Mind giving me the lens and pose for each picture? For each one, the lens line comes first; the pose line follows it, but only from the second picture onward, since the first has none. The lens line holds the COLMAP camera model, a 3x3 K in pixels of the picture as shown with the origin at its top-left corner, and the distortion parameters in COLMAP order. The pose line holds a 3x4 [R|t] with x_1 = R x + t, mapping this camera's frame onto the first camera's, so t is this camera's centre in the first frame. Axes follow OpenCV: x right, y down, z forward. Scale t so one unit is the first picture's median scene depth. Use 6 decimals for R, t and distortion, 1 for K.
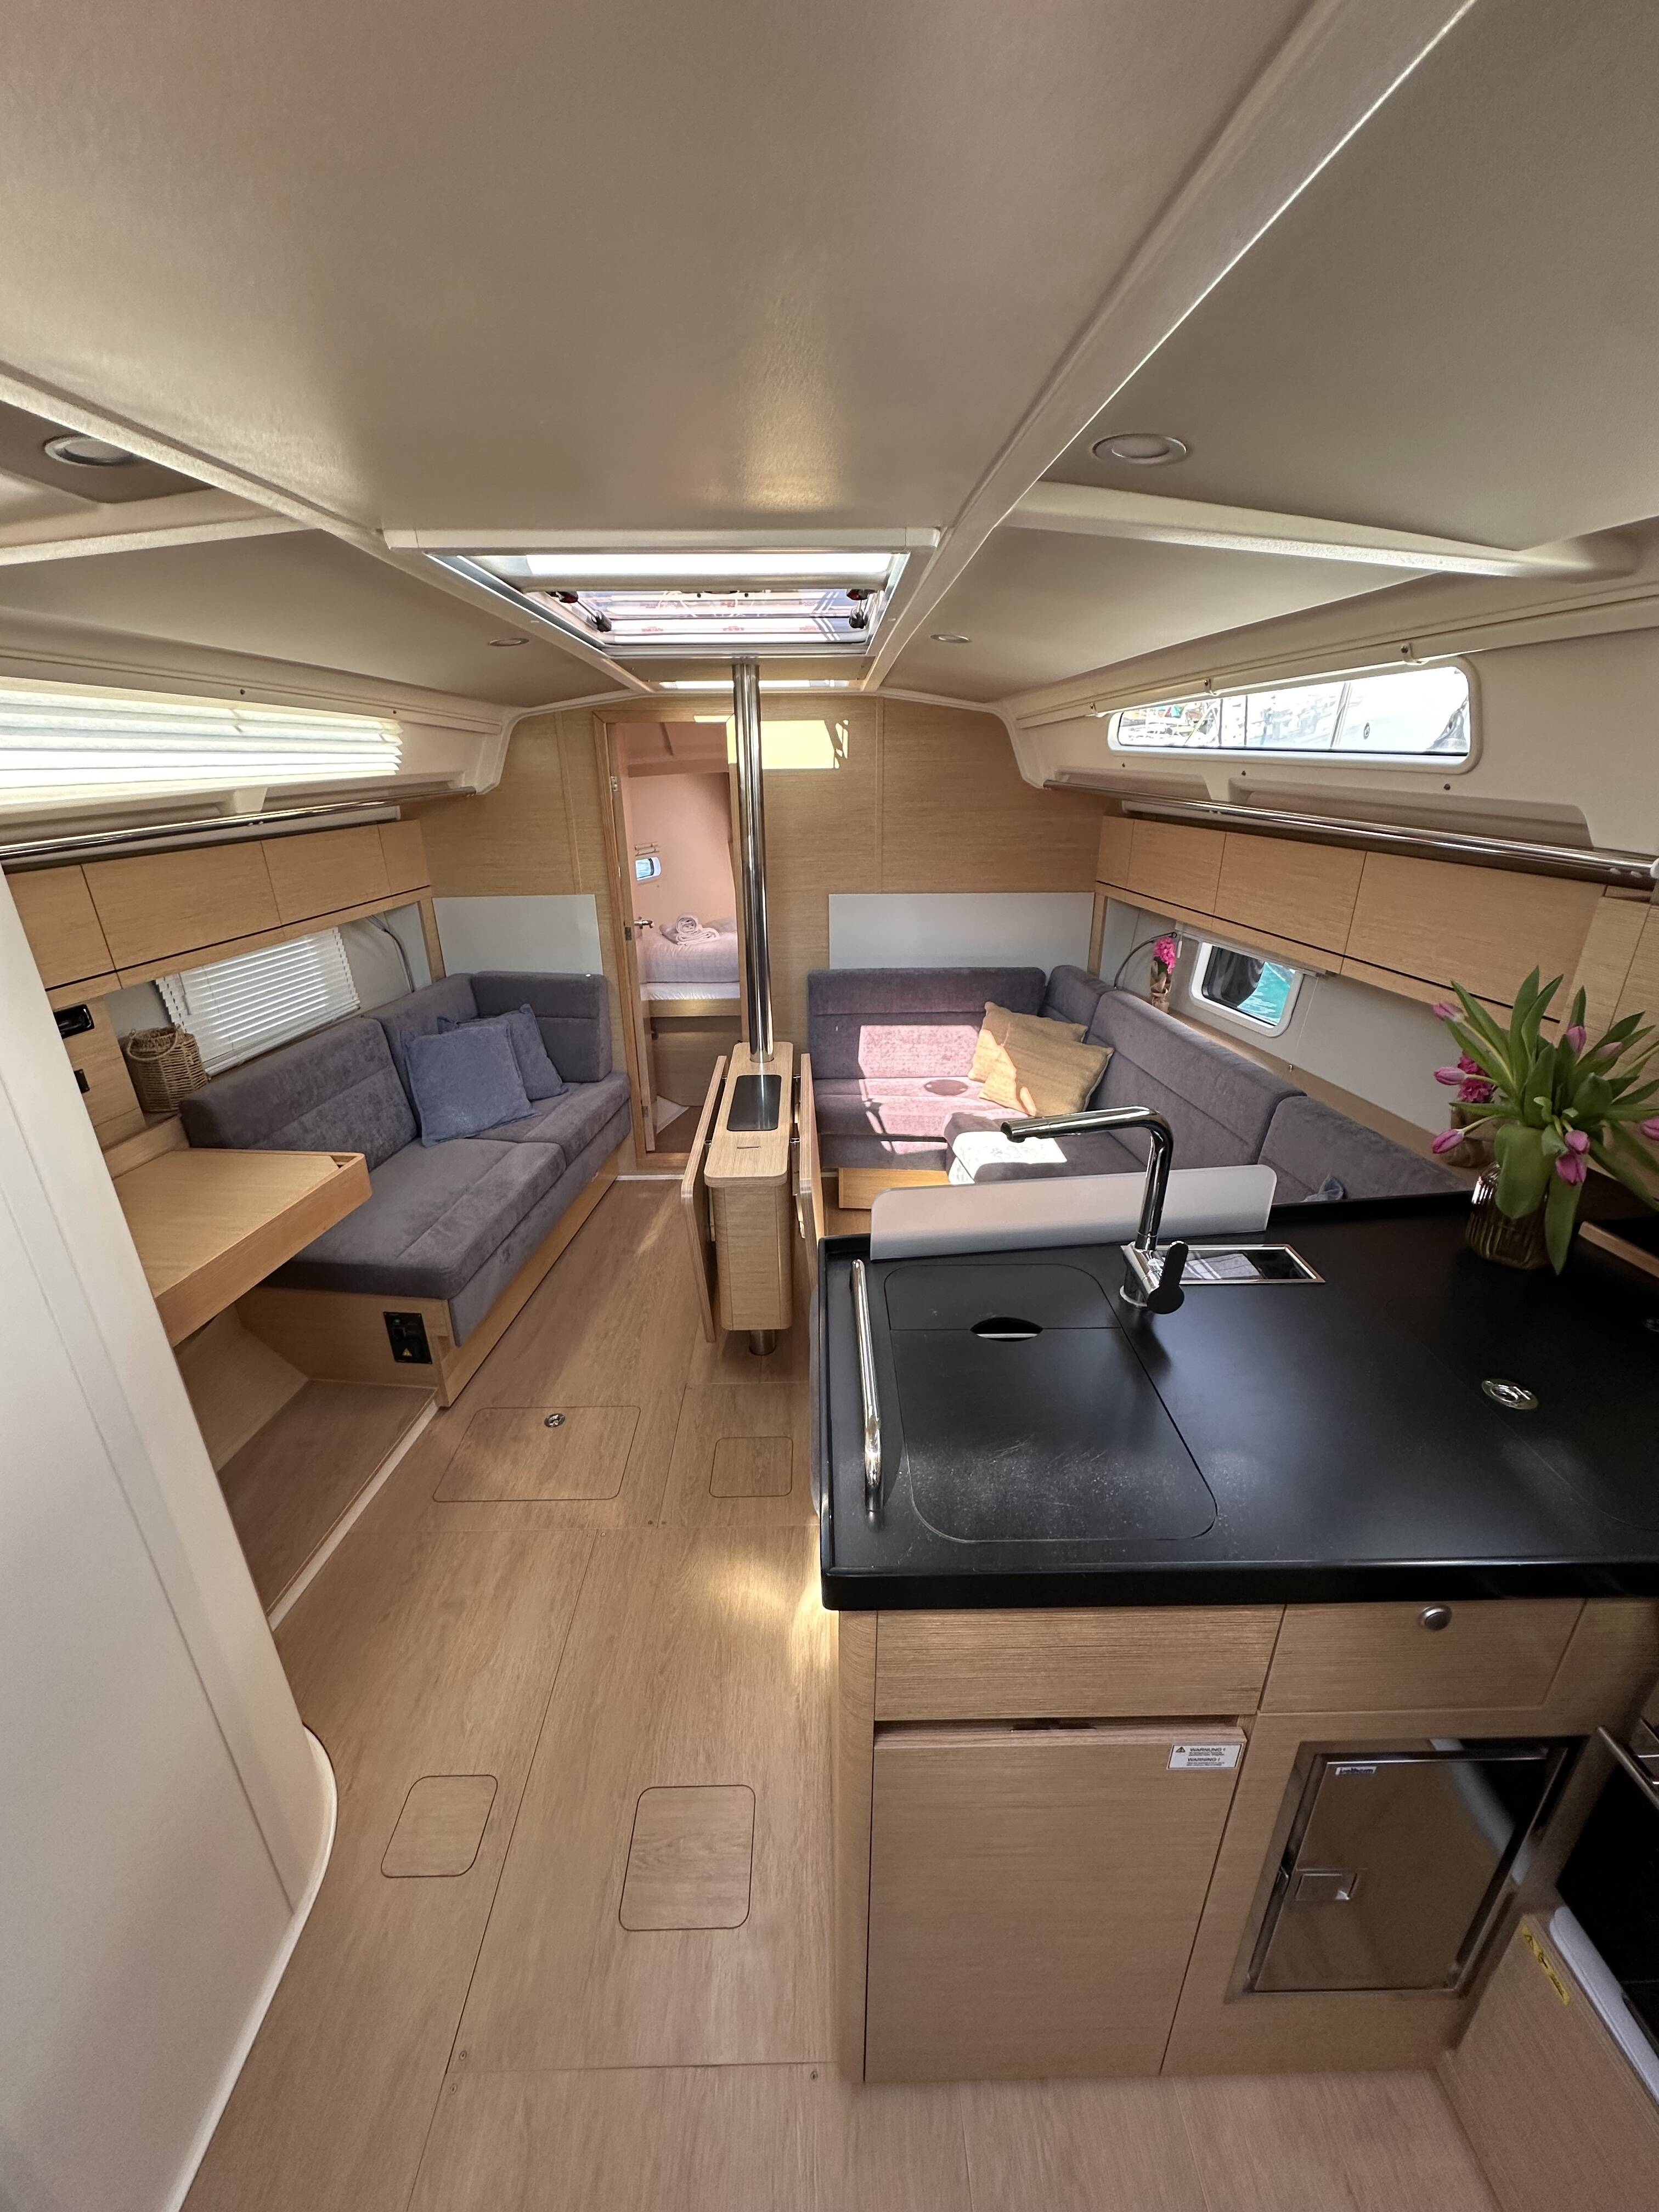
lens RADIAL K [[879.5, 0, 829.7], [0, 879.5, 1100.8], [0, 0, 1]] dist [-0.002086, 0.000234]
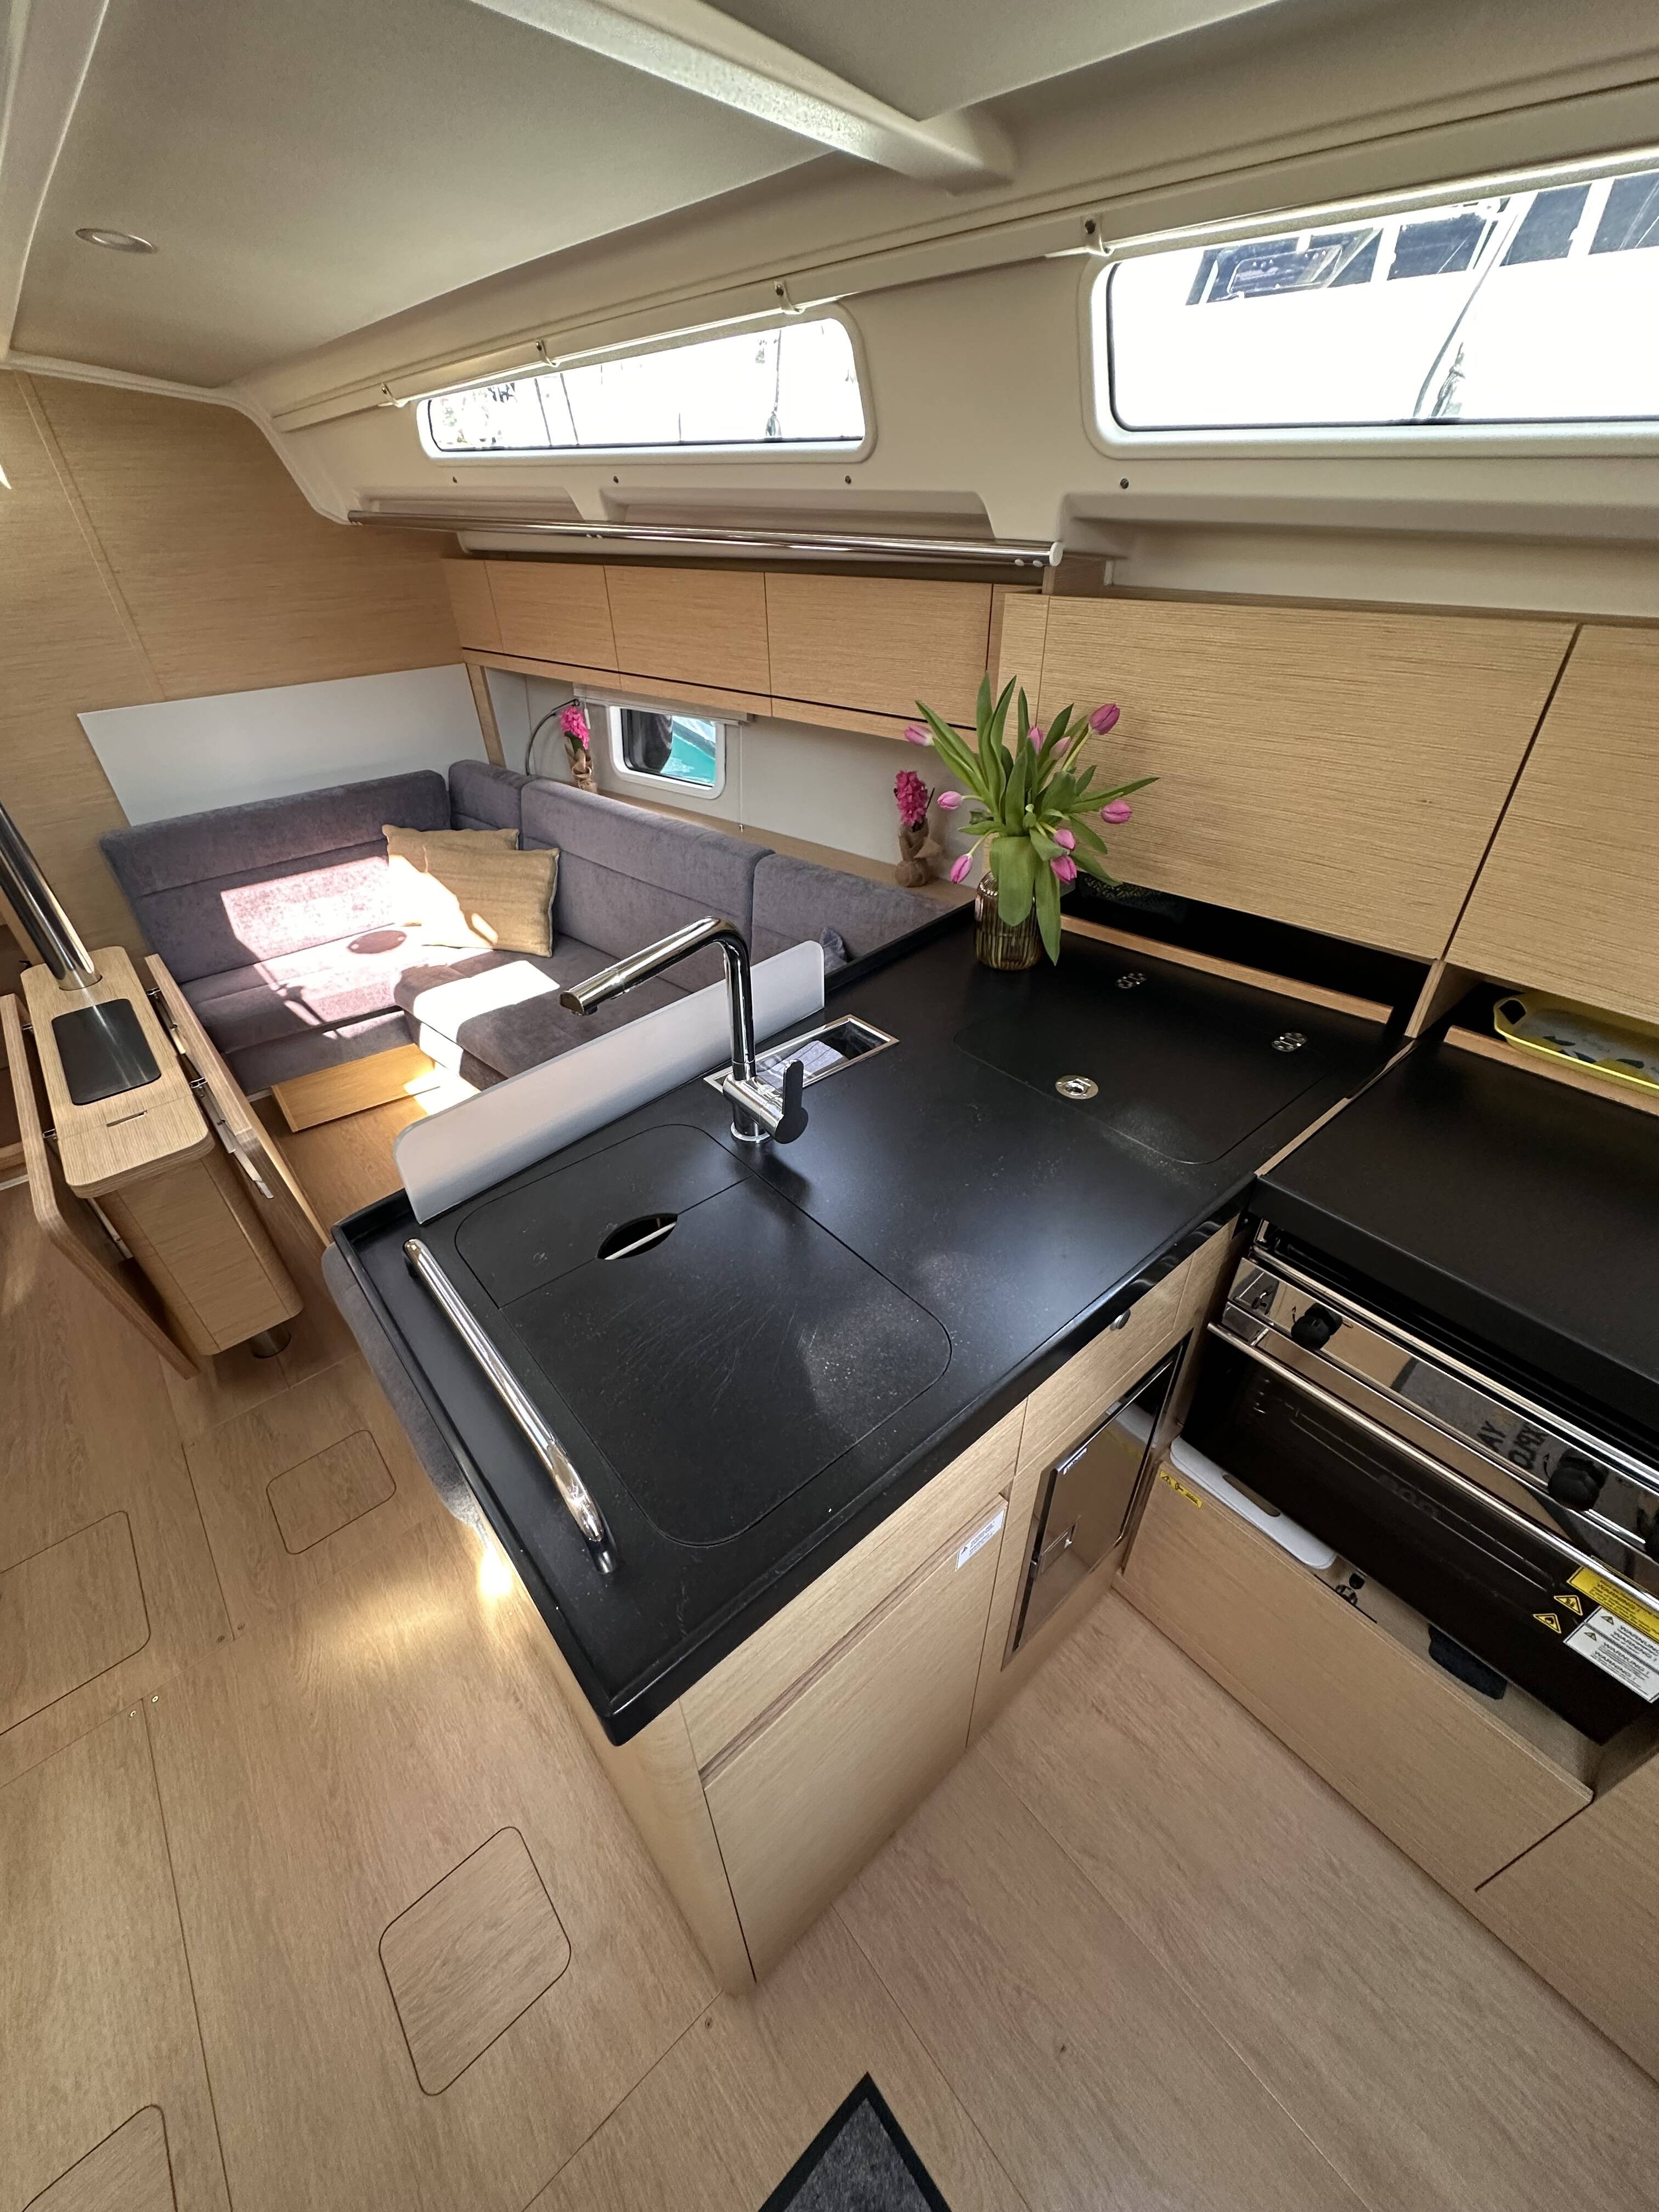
lens RADIAL K [[879.5, 0, 829.7], [0, 879.5, 1100.8], [0, 0, 1]] dist [-0.002086, 0.000234]
pose [[0.773045, -0.374932, 0.511691, -0.011781], [0.250696, 0.921542, 0.296500, -0.020199], [-0.582712, -0.100928, 0.806387, 0.111605]]
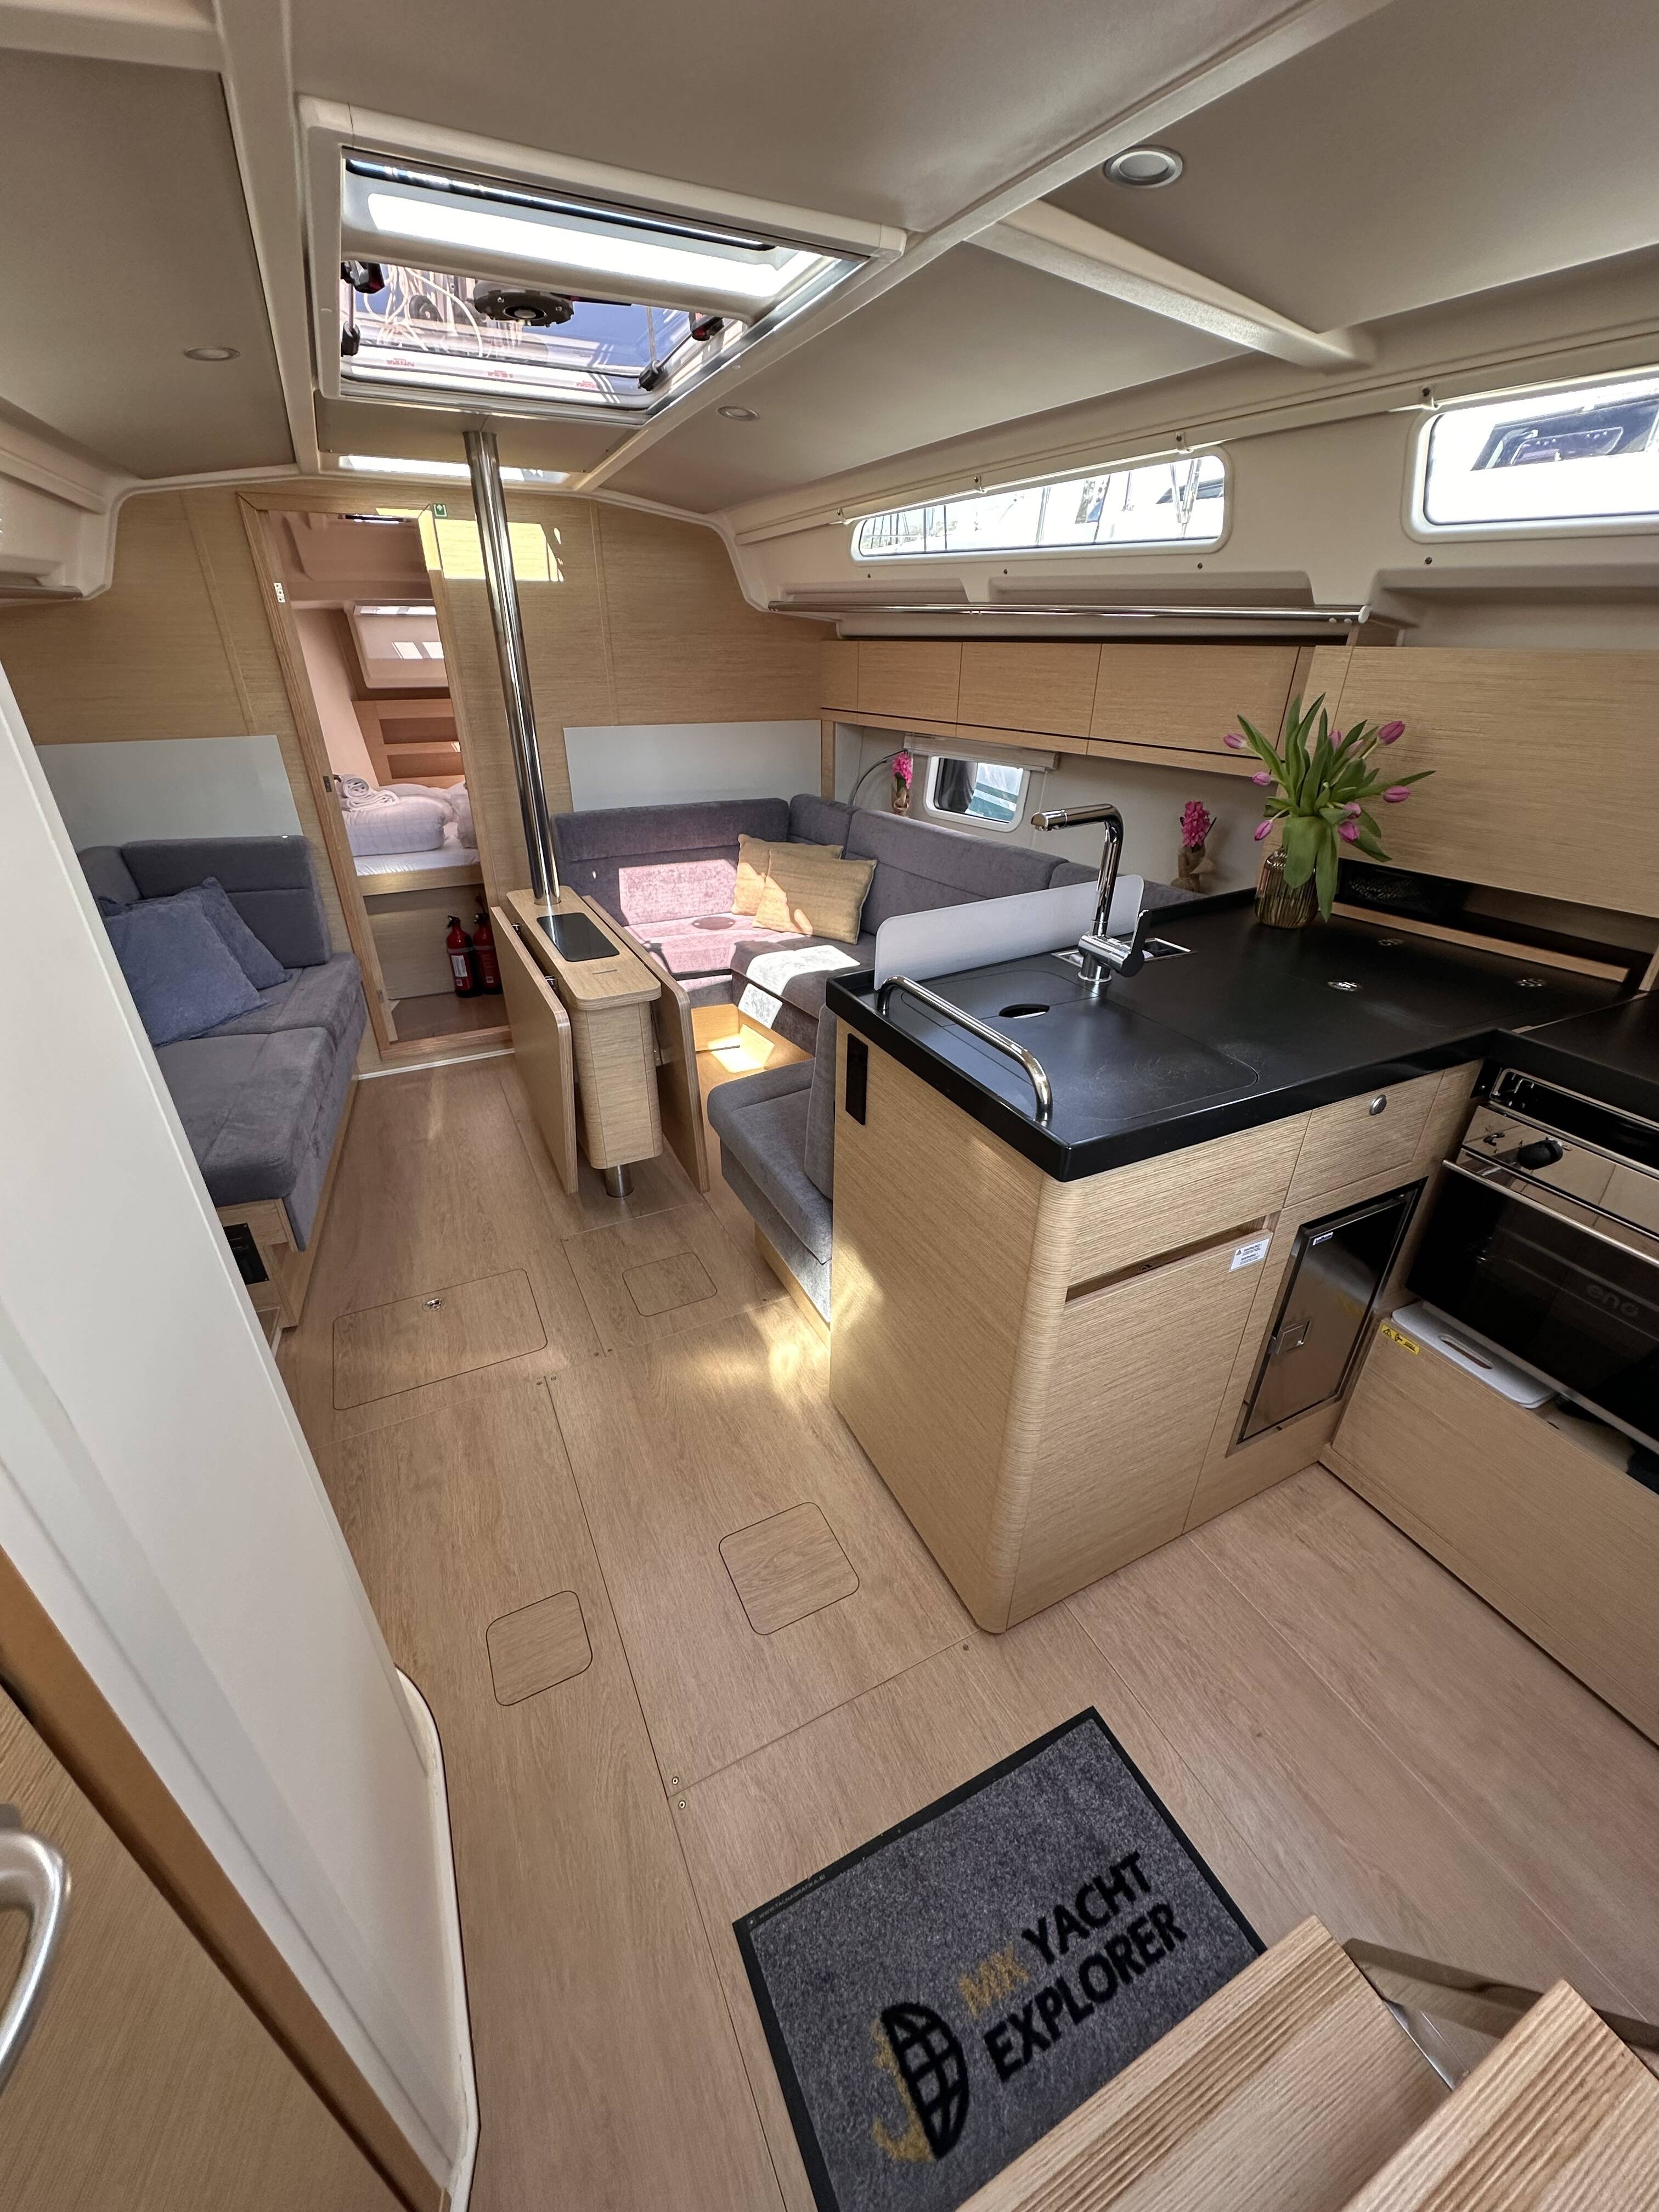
lens RADIAL K [[879.5, 0, 829.7], [0, 879.5, 1100.8], [0, 0, 1]] dist [-0.002086, 0.000234]
pose [[0.901347, -0.190518, 0.388942, -0.217202], [0.145707, 0.979094, 0.141928, 0.072270], [-0.407851, -0.071255, 0.910264, 0.010603]]
